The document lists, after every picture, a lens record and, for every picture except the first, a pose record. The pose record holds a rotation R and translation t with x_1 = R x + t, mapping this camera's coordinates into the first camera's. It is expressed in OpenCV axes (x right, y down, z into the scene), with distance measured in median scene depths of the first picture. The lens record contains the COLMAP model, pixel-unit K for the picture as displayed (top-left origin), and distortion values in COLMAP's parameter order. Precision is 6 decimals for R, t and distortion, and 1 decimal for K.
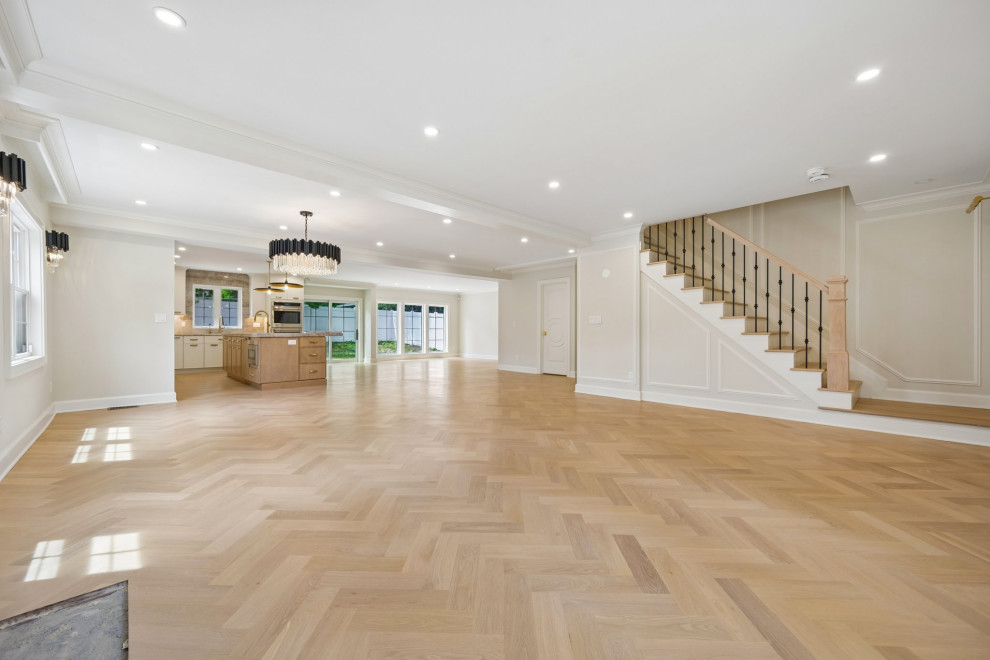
lens RADIAL K [[383.7, 0, 493.6], [0, 383.7, 332.0], [0, 0, 1]] dist [0.003778, 0.001411]
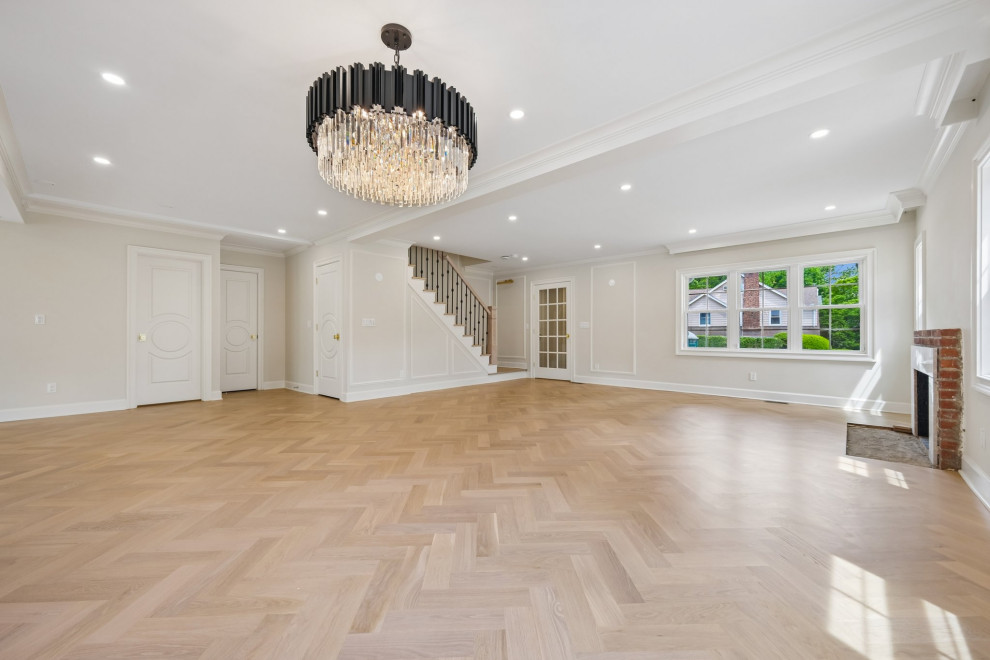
lens RADIAL K [[383.7, 0, 492.0], [0, 383.7, 330.4], [0, 0, 1]] dist [0.003778, 0.001411]
pose [[-0.053987, 0.010424, 0.998487, -0.984025], [-0.000201, 0.999945, -0.010450, -0.001644], [-0.998542, -0.000765, -0.053982, 1.015842]]
